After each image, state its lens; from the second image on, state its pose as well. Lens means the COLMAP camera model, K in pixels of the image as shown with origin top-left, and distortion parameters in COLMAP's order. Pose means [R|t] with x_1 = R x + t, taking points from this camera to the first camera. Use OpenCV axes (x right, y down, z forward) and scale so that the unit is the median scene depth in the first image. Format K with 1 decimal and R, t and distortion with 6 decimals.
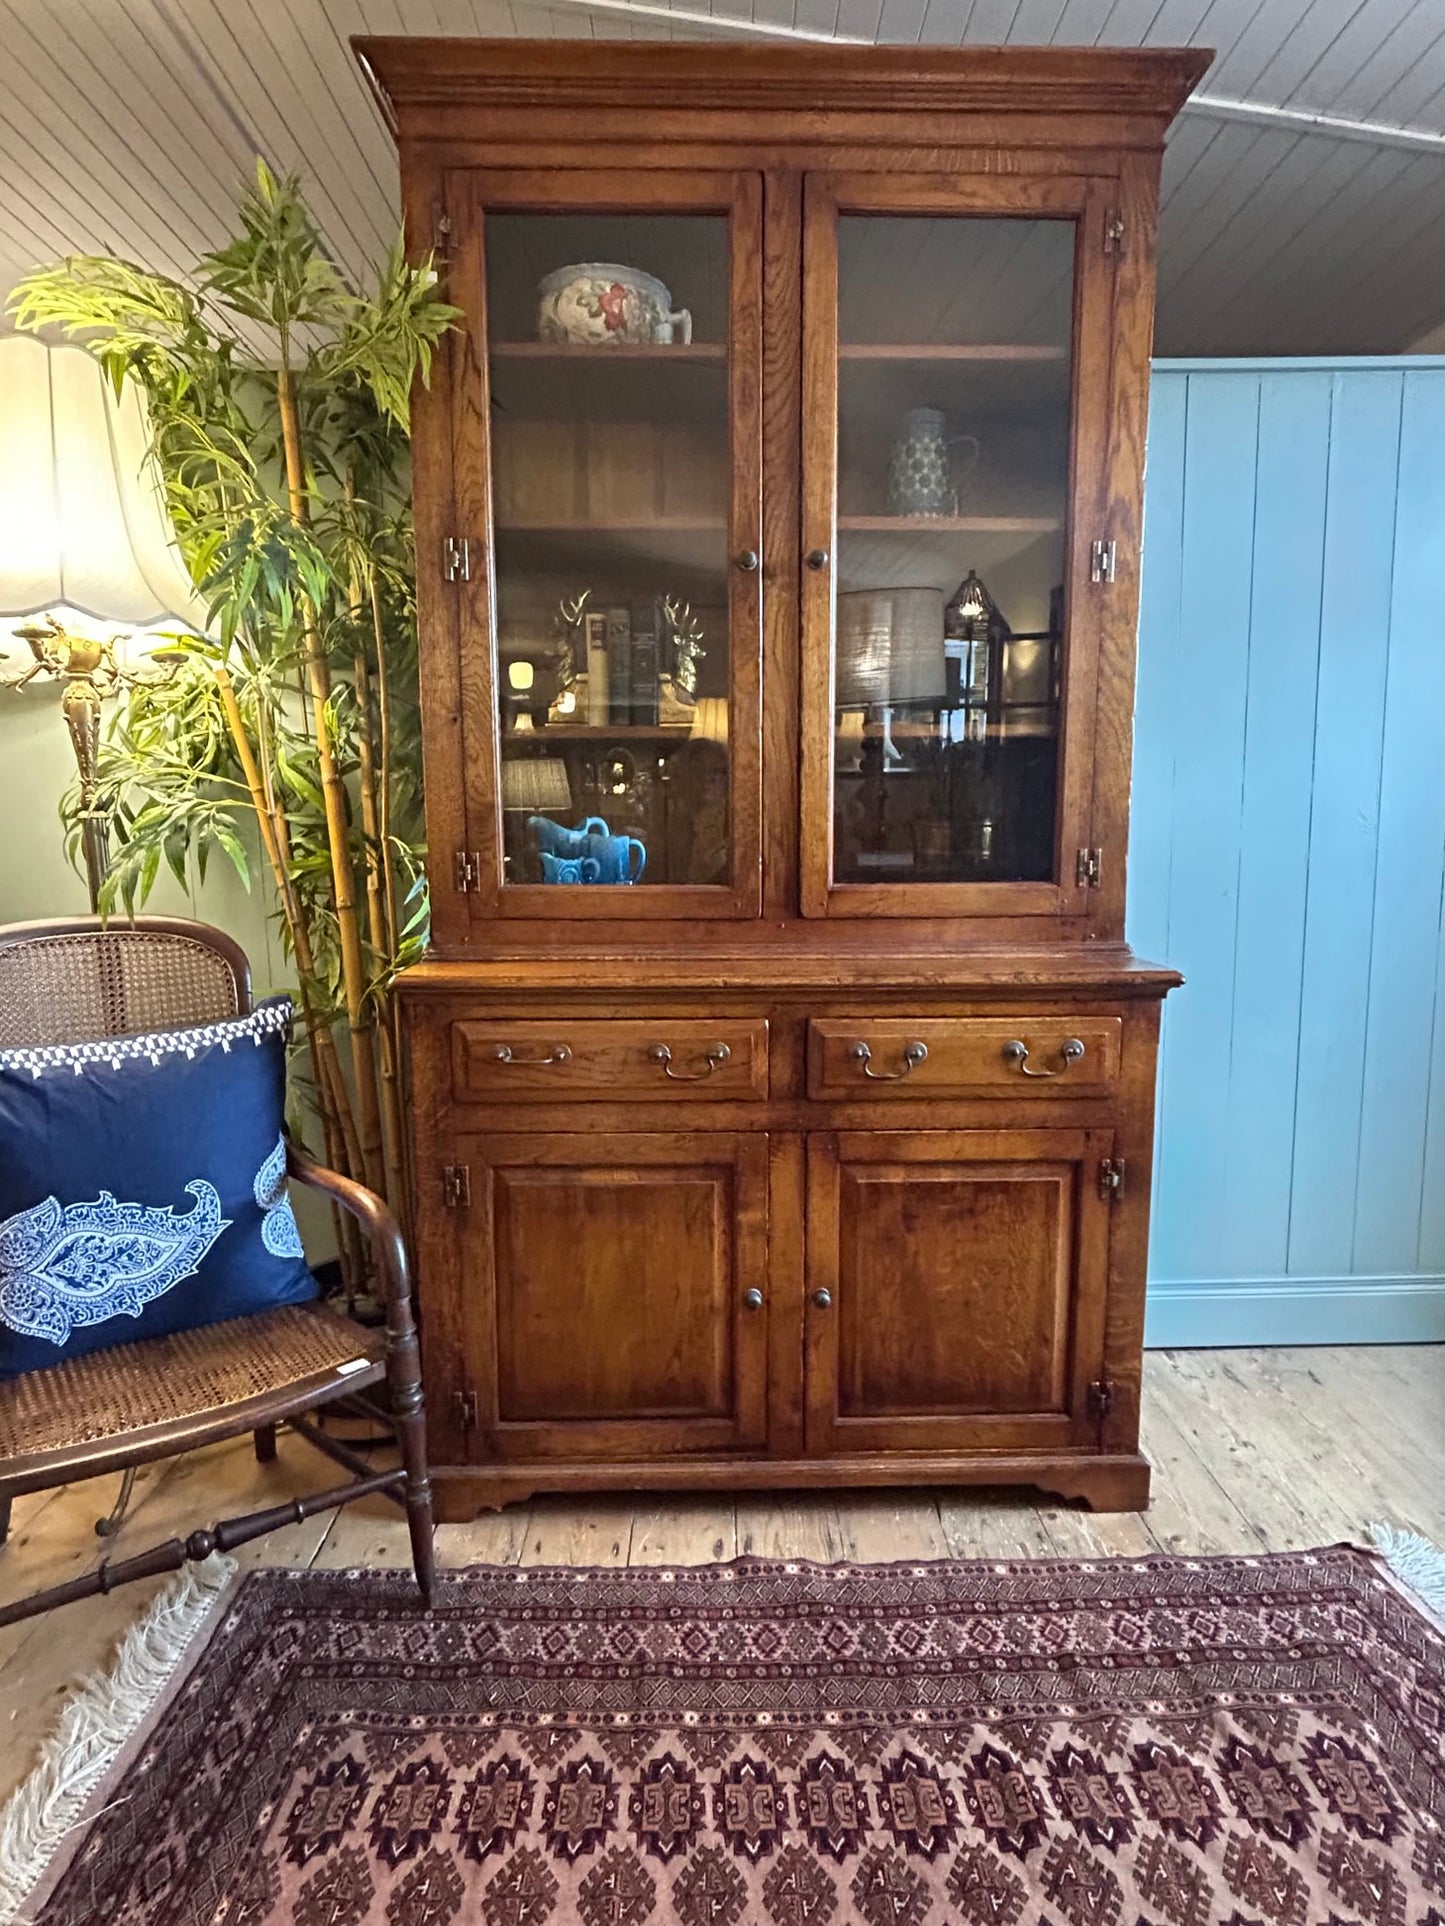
lens RADIAL K [[1083.1, 0, 728.0], [0, 1083.1, 966.1], [0, 0, 1]] dist [-0.007457, 0.003306]
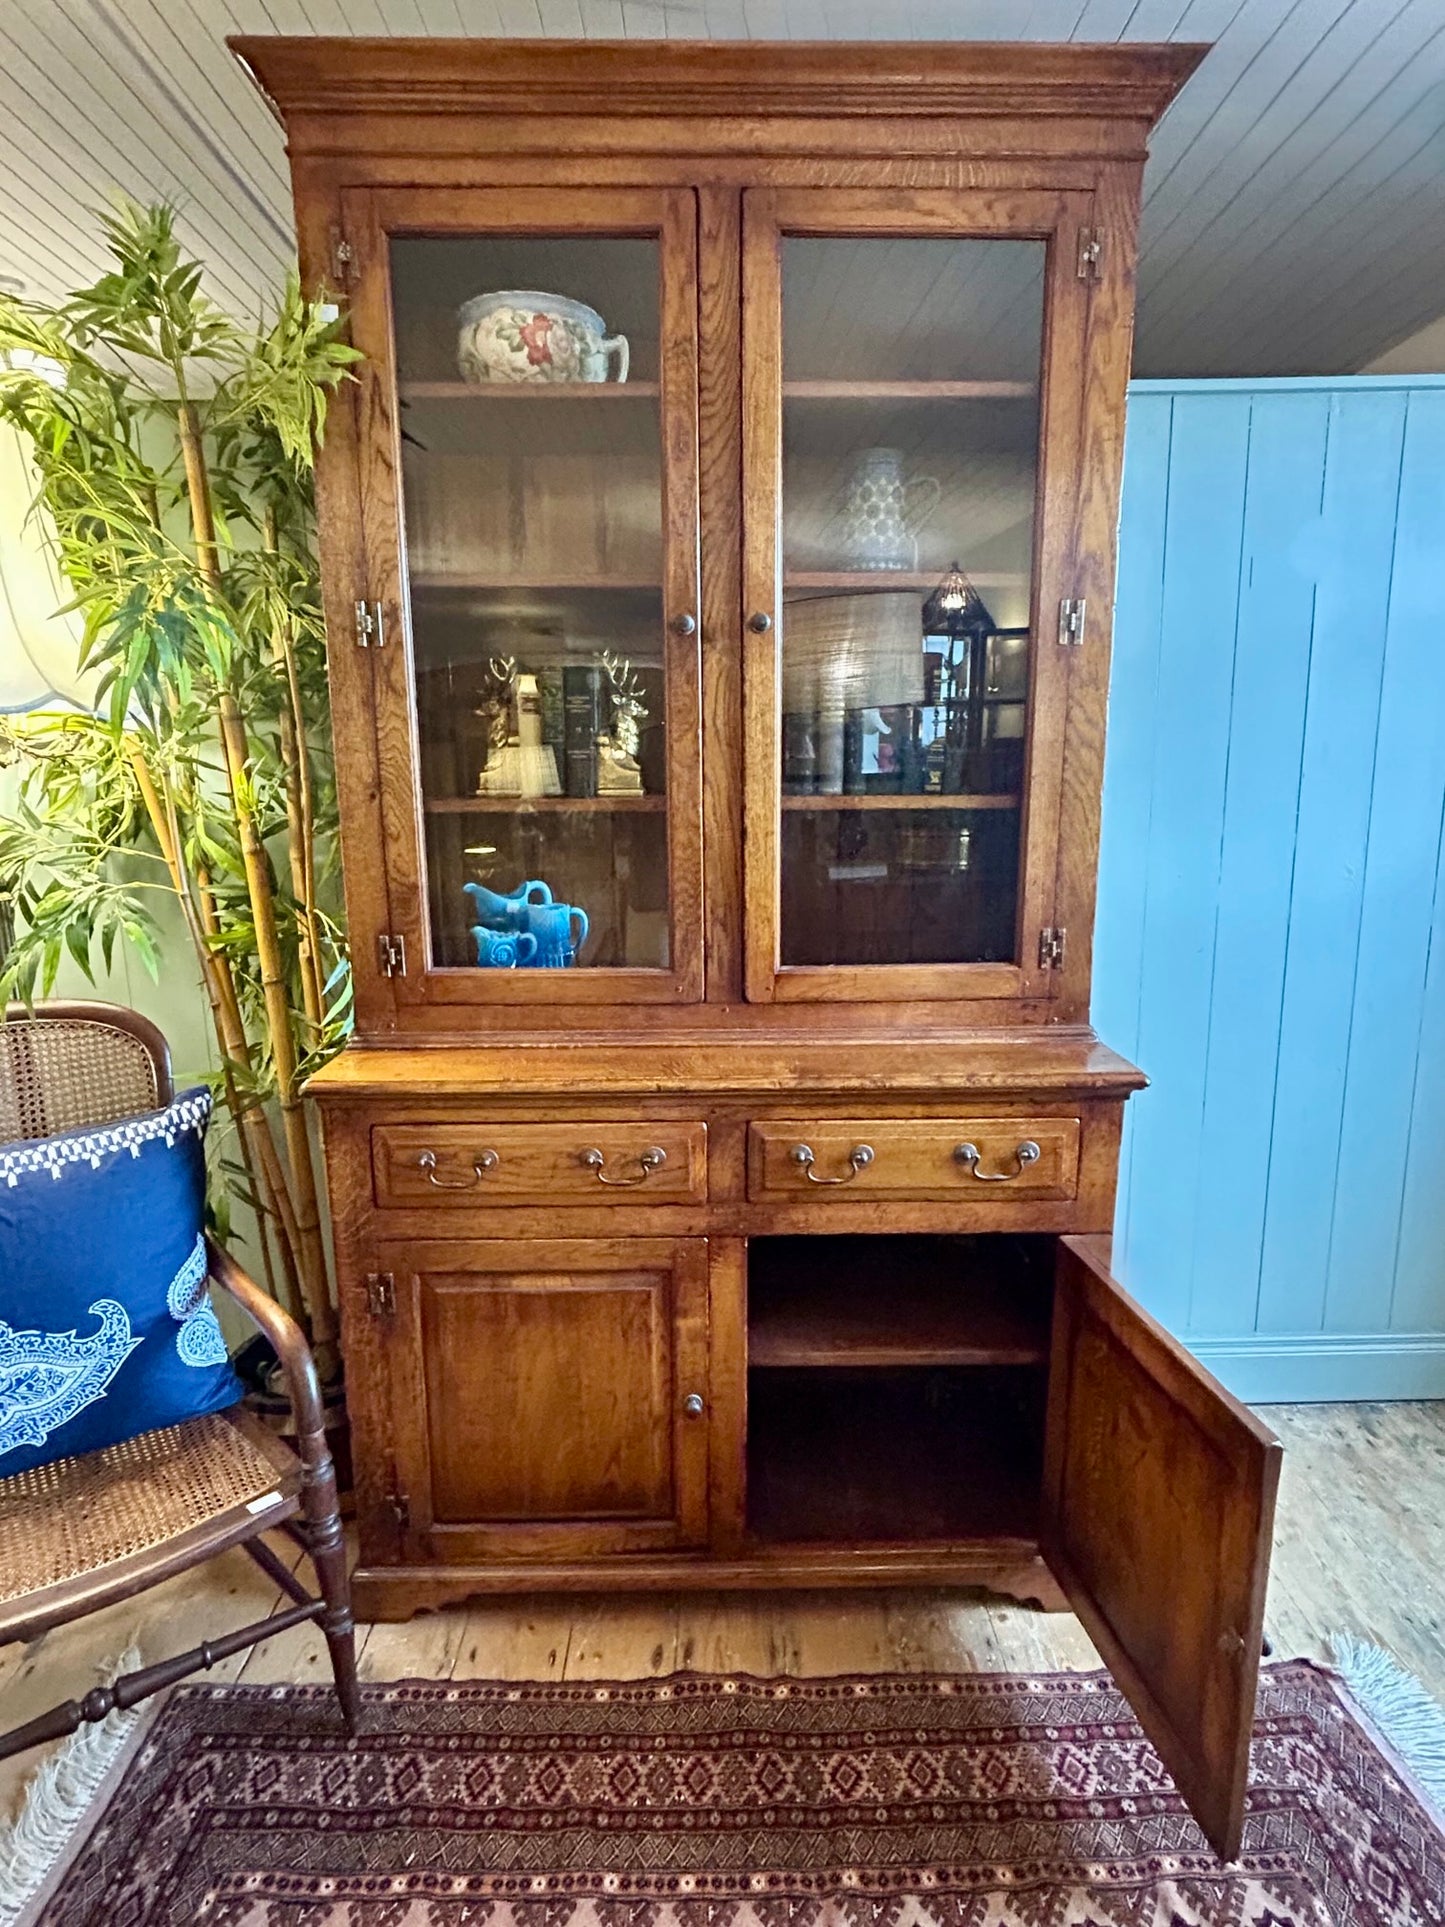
lens RADIAL K [[1041.2, 0, 727.3], [0, 1041.2, 966.0], [0, 0, 1]] dist [-0.011489, 0.007746]
pose [[0.999973, -0.001095, -0.007322, 0.061238], [0.001507, 0.998399, 0.056537, -0.135249], [0.007249, -0.056547, 0.998374, 0.101049]]
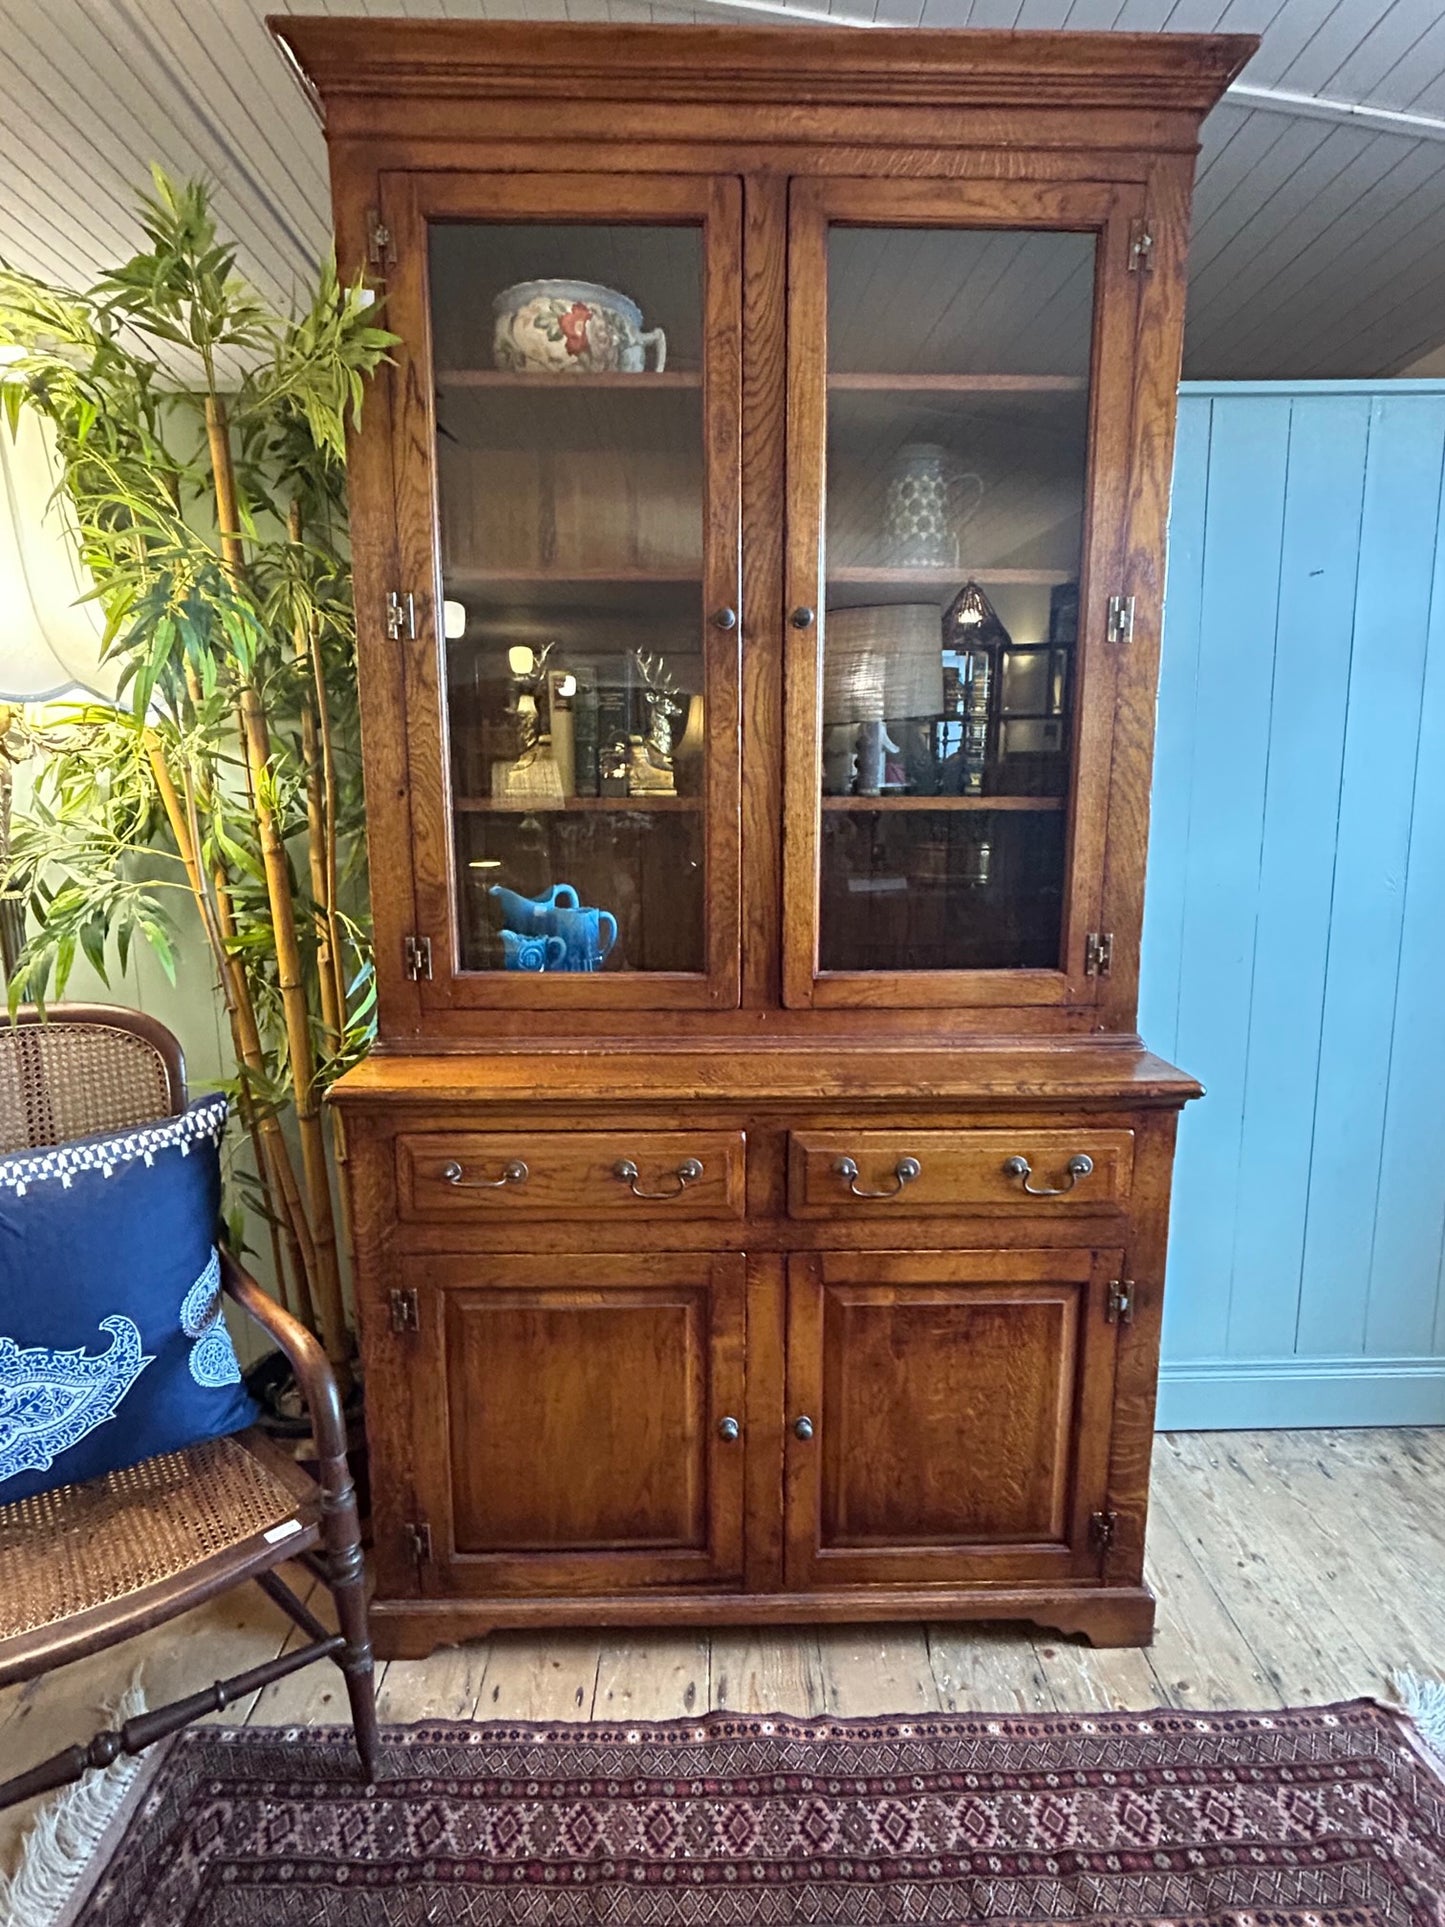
lens RADIAL K [[1041.2, 0, 728.9], [0, 1041.2, 963.6], [0, 0, 1]] dist [-0.011489, 0.007746]
pose [[0.999995, 0.003208, 0.000156, 0.022313], [-0.003211, 0.999471, 0.032378, -0.117494], [-0.000052, -0.032378, 0.999476, 0.130082]]
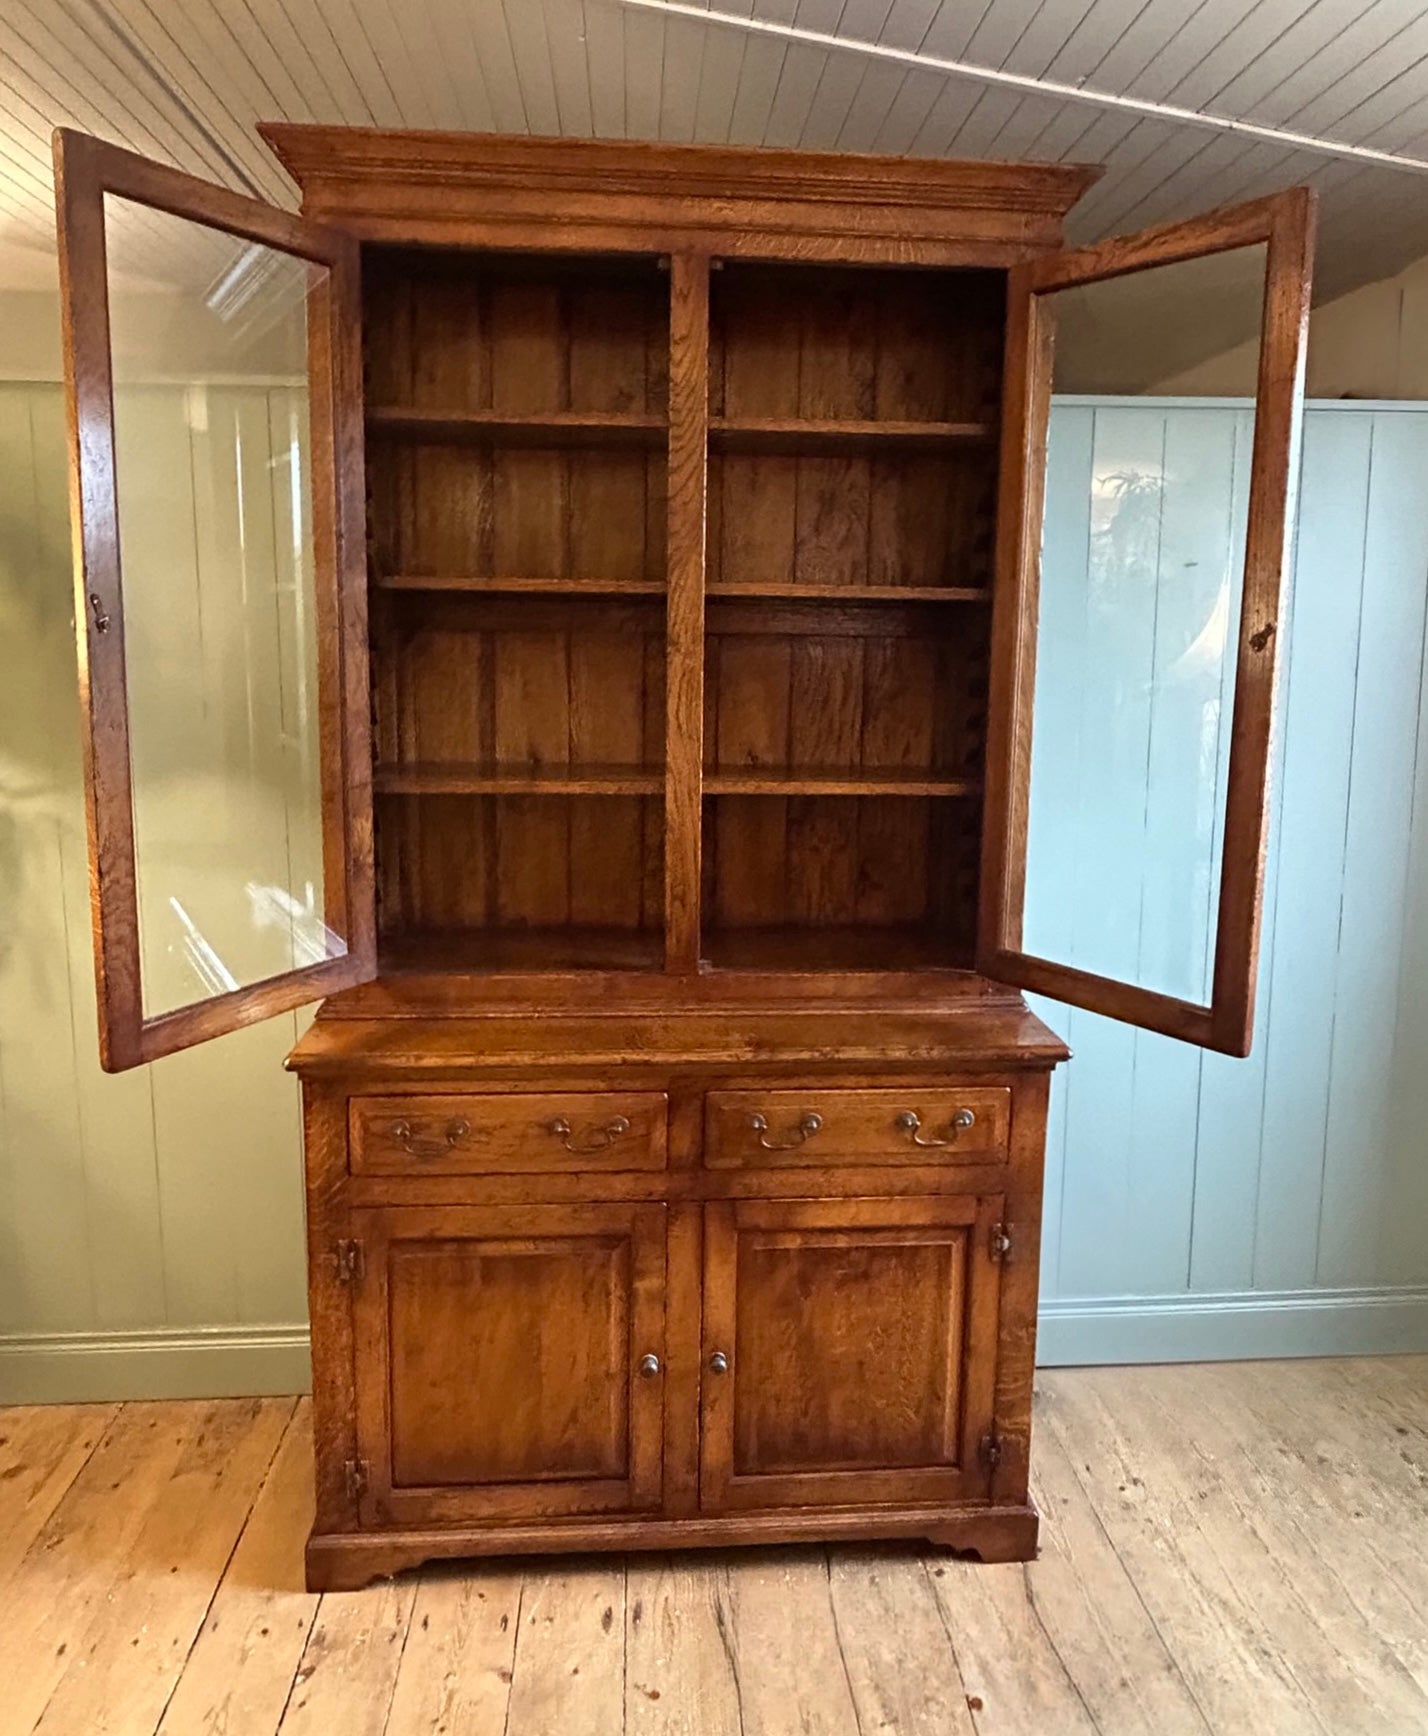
lens RADIAL K [[1222.5, 0, 715.2], [0, 1222.5, 790.8], [0, 0, 1]] dist [0.001541, -0.008492]
pose [[0.998245, 0.010653, 0.058252, 0.012474], [-0.010641, 0.999943, -0.000525, -0.227108], [-0.058254, -0.000095, 0.998302, -0.137516]]
